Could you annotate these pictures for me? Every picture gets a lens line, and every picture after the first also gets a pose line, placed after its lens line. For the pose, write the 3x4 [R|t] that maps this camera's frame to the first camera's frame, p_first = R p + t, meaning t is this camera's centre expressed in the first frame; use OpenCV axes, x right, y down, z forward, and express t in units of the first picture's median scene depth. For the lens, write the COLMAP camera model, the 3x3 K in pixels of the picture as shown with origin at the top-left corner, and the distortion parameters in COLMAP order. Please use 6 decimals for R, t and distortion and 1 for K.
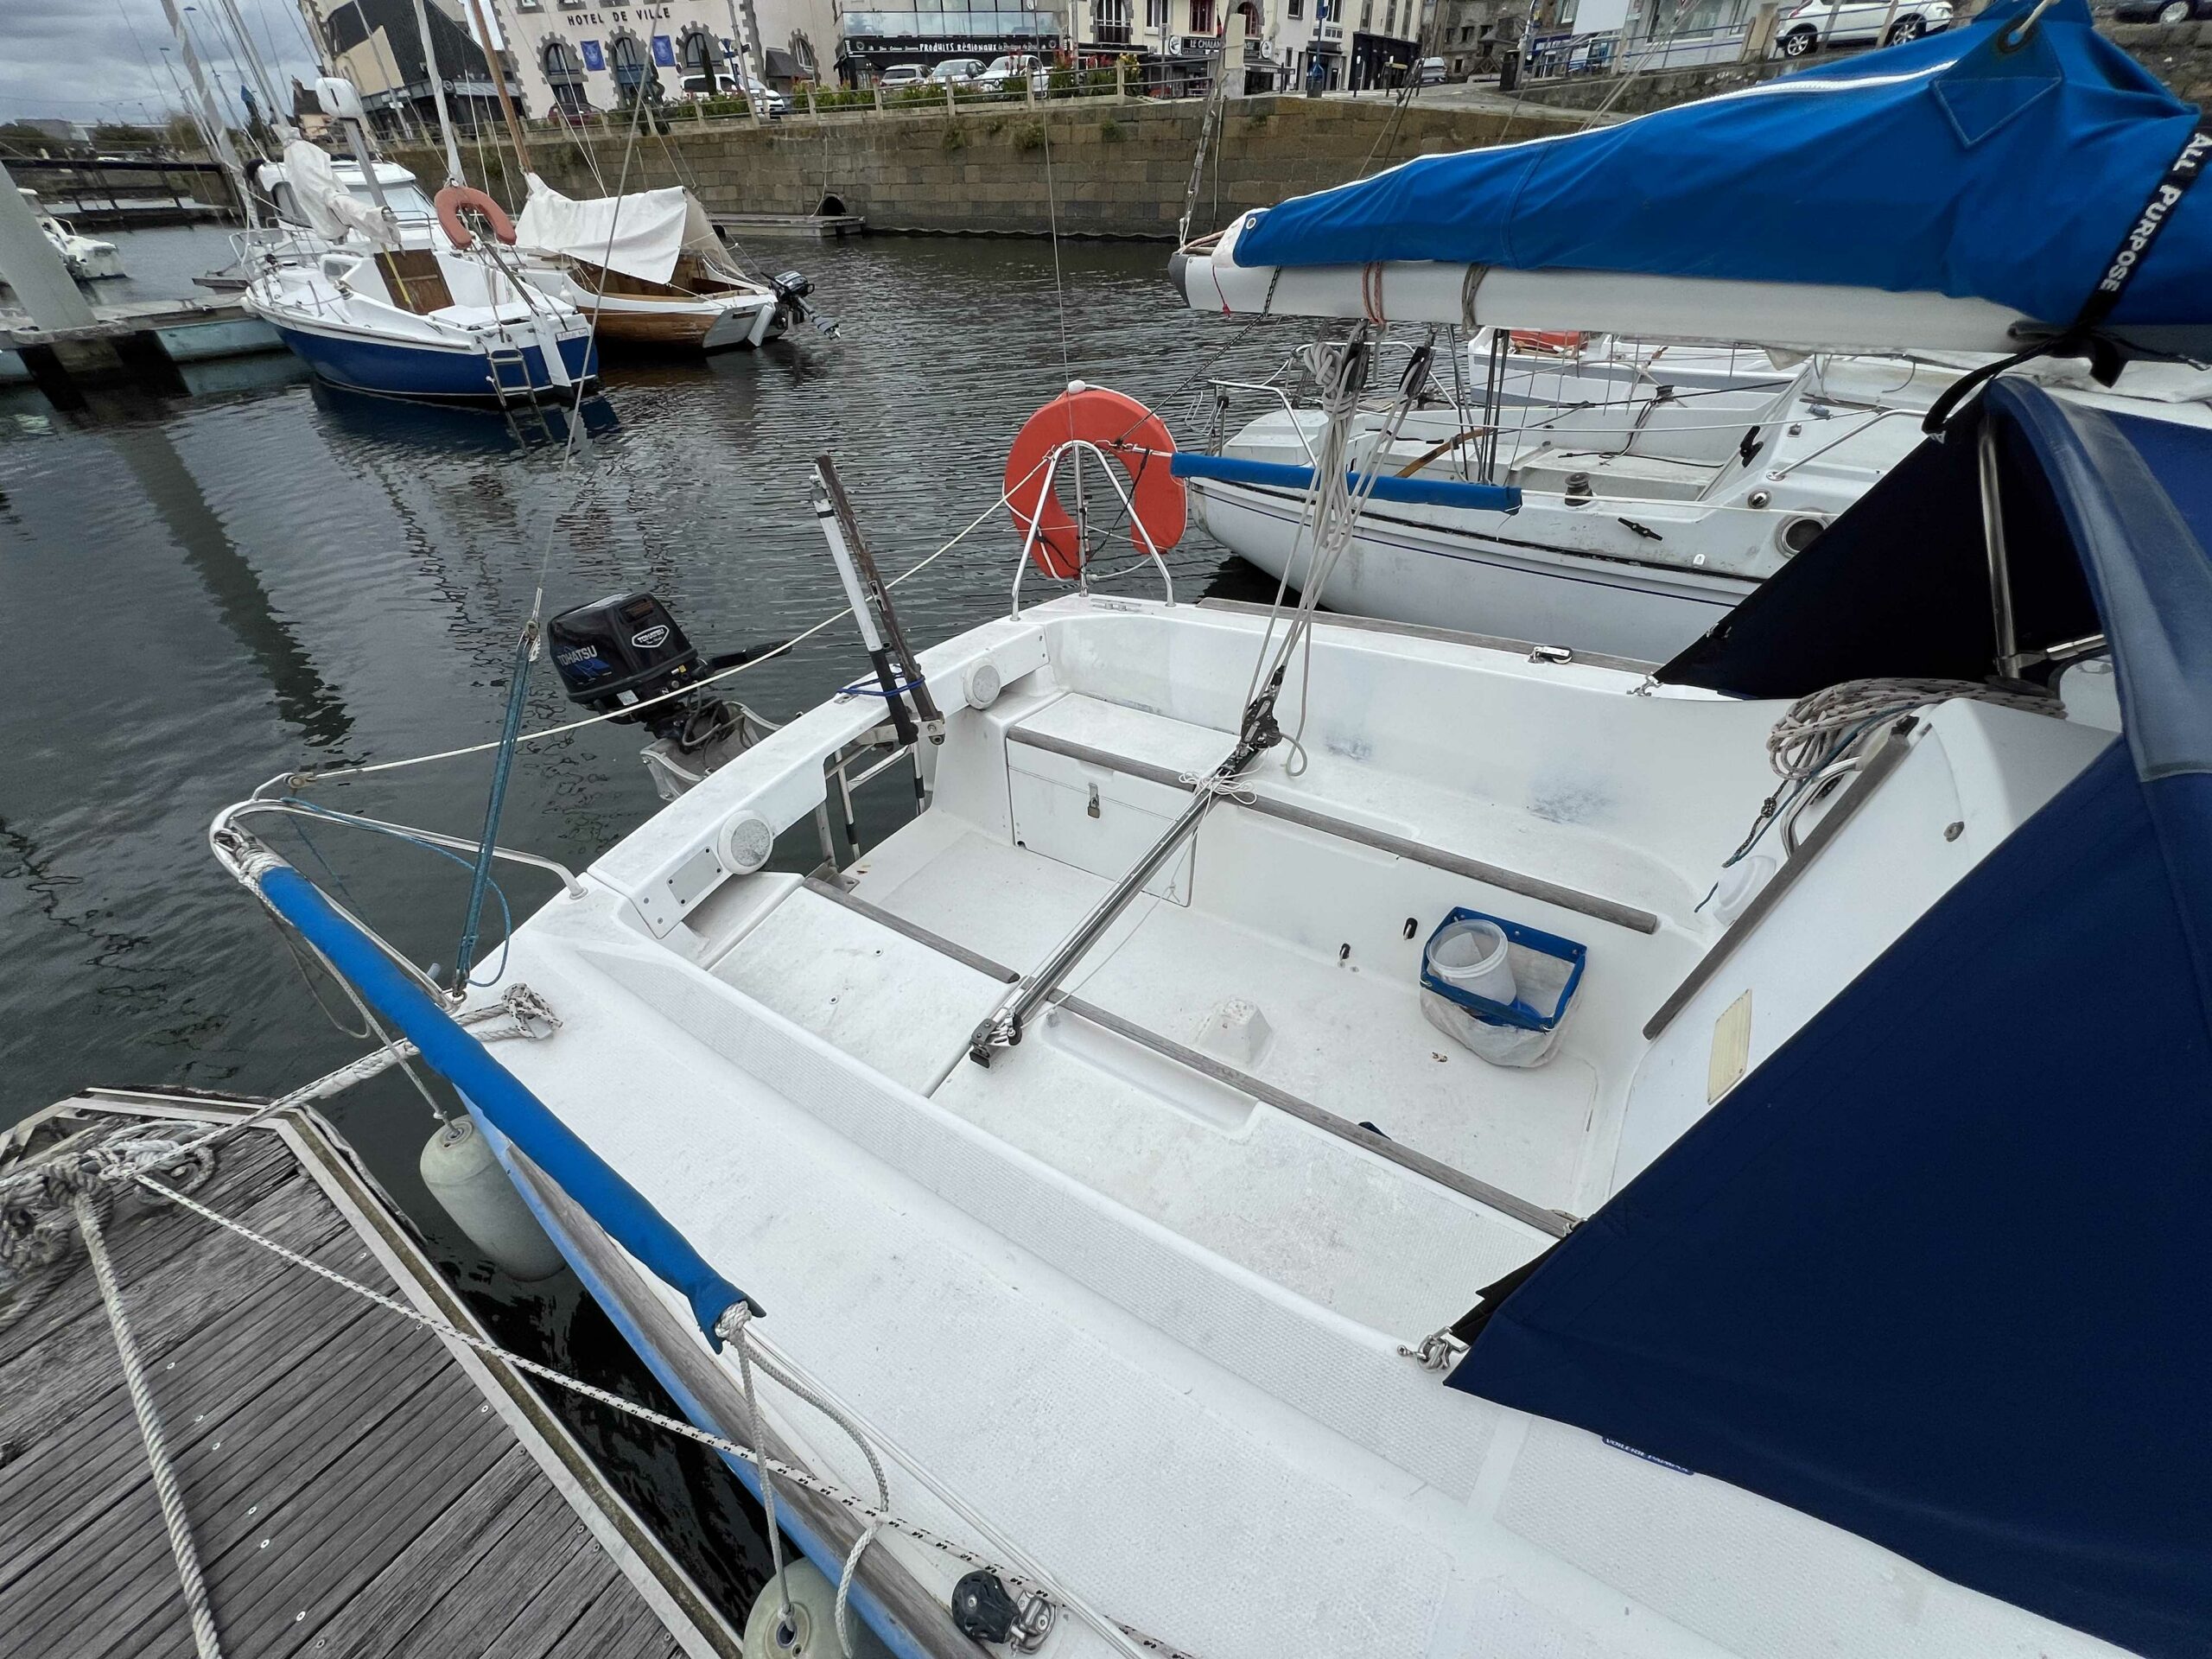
lens RADIAL K [[893.1, 0, 1105.7], [0, 893.1, 834.8], [0, 0, 1]] dist [-0.003558, 0.000215]
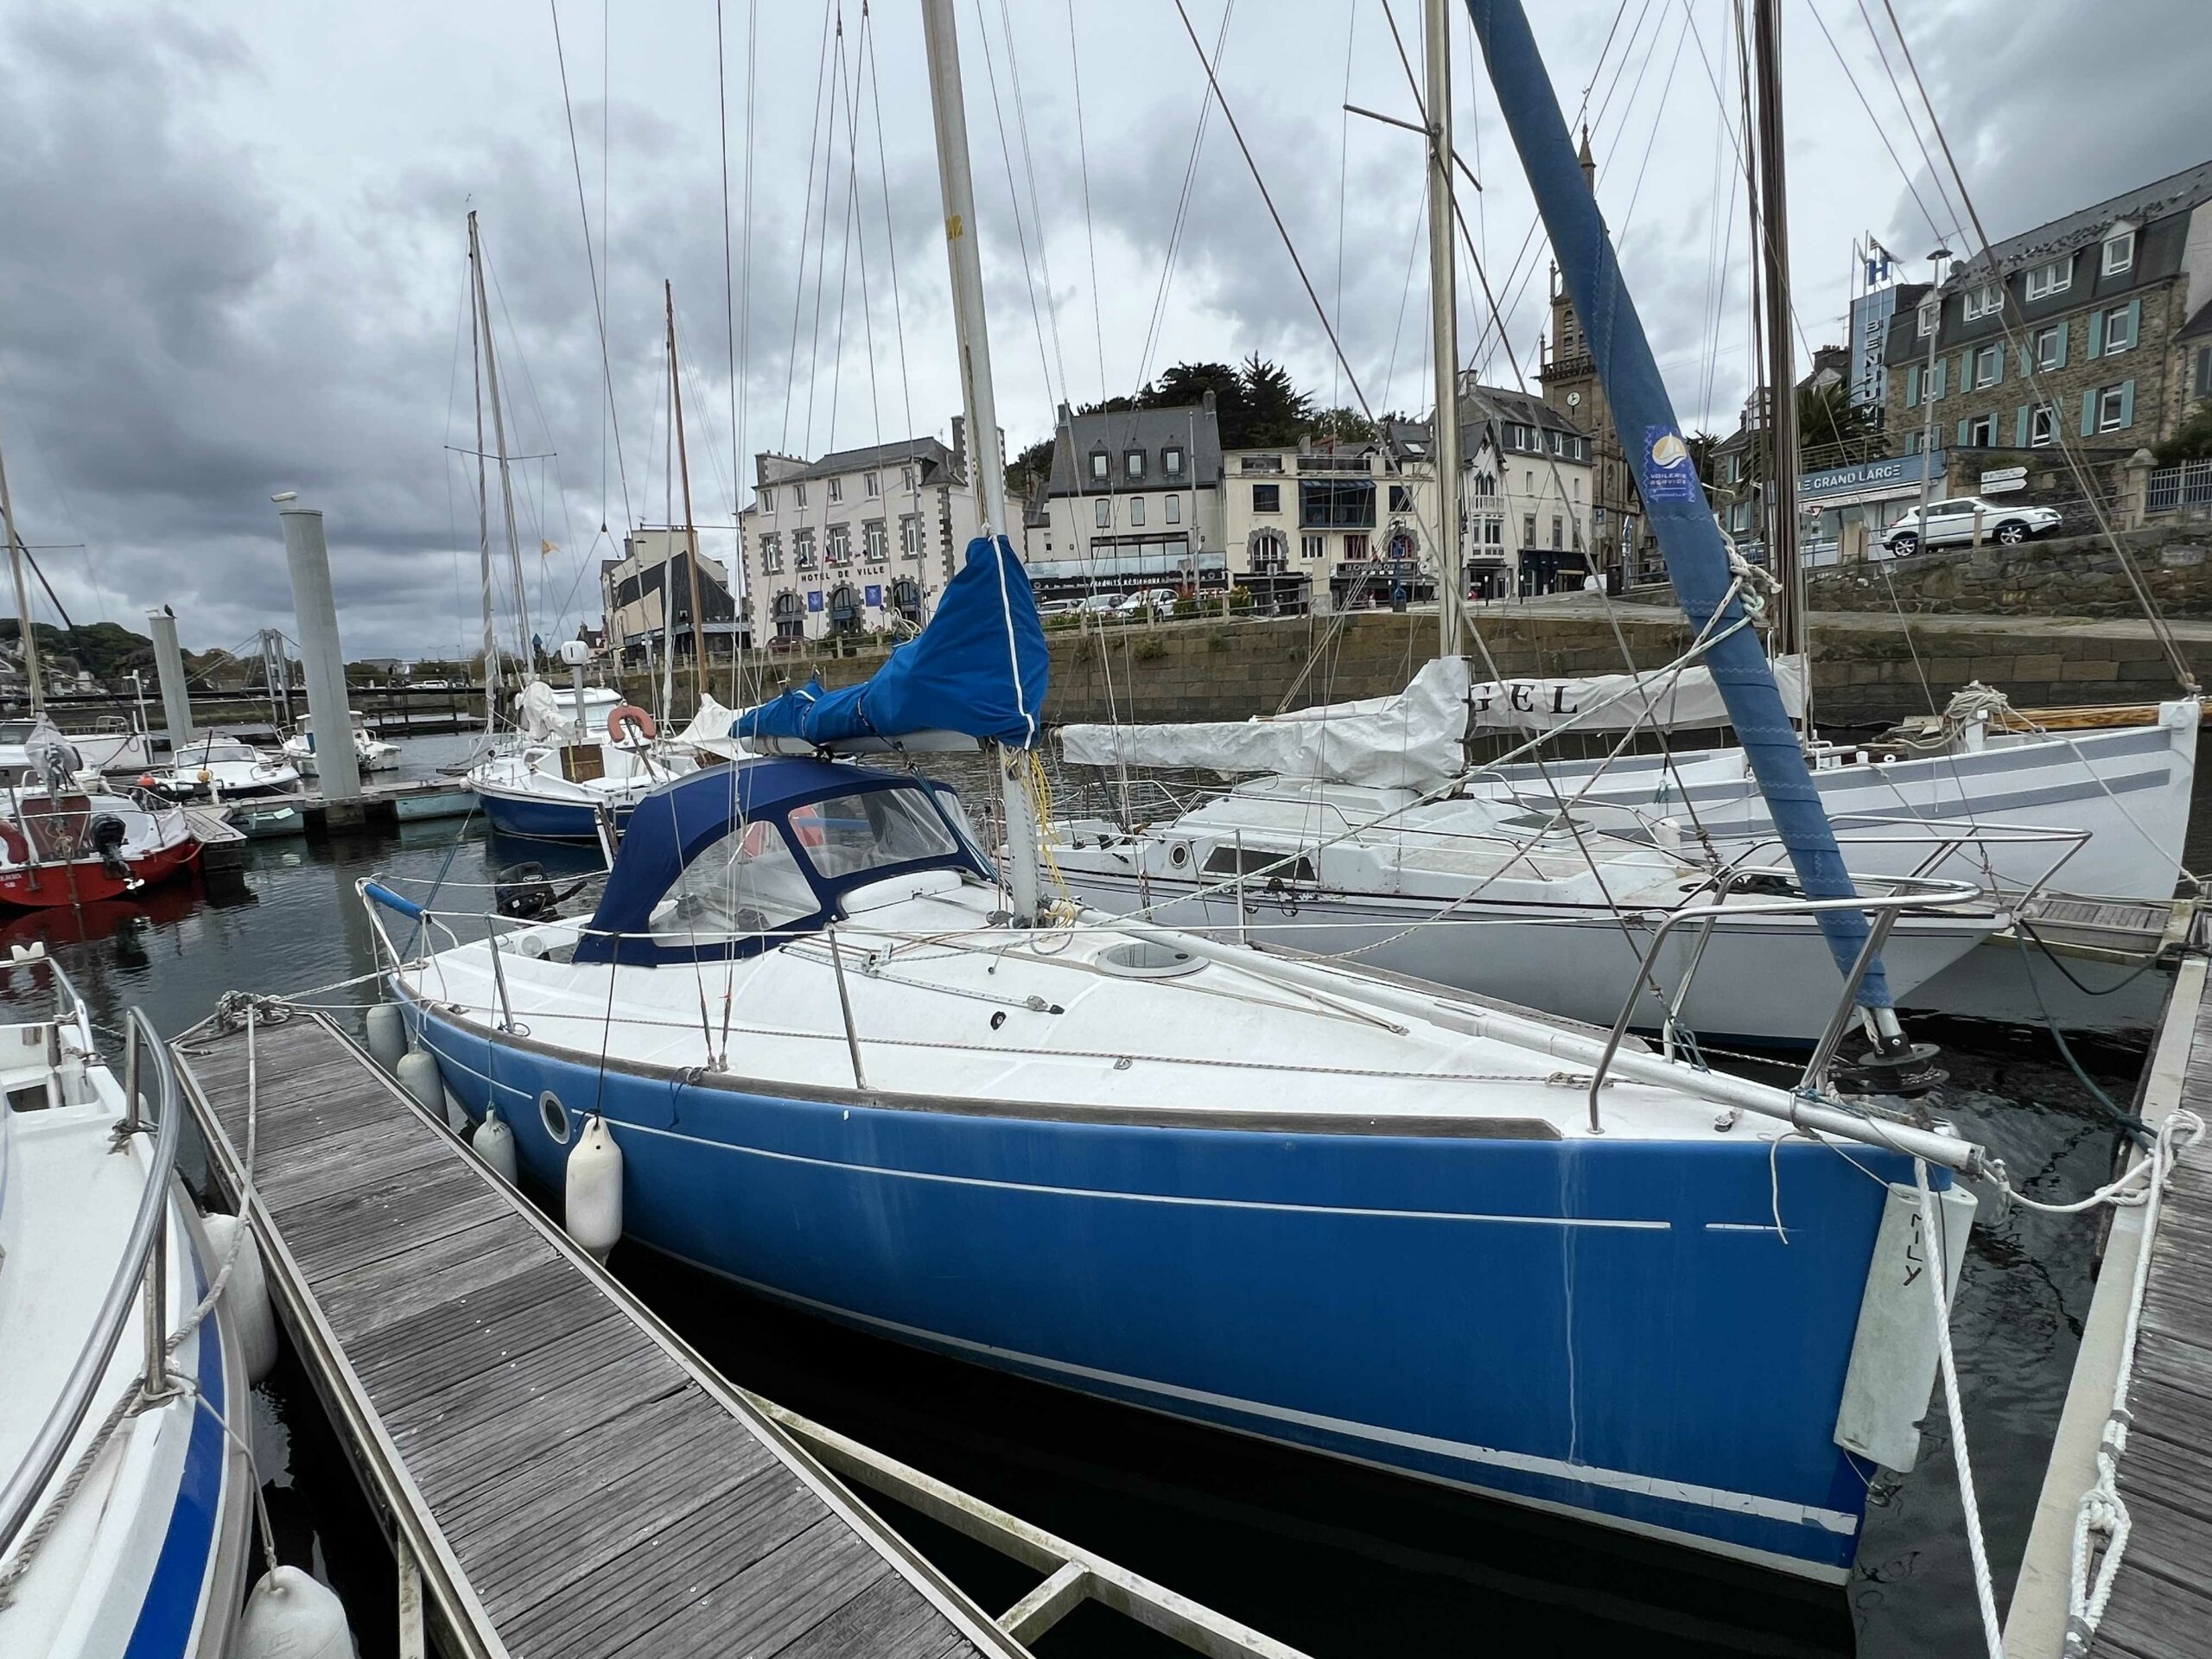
lens RADIAL K [[1125.0, 0, 1104.7], [0, 1125.0, 846.5], [0, 0, 1]] dist [0.002938, -0.003264]
pose [[0.982482, -0.003909, -0.186317, 0.287632], [-0.083102, 0.885684, -0.456791, 0.181448], [0.166804, 0.464272, 0.869843, -0.263128]]
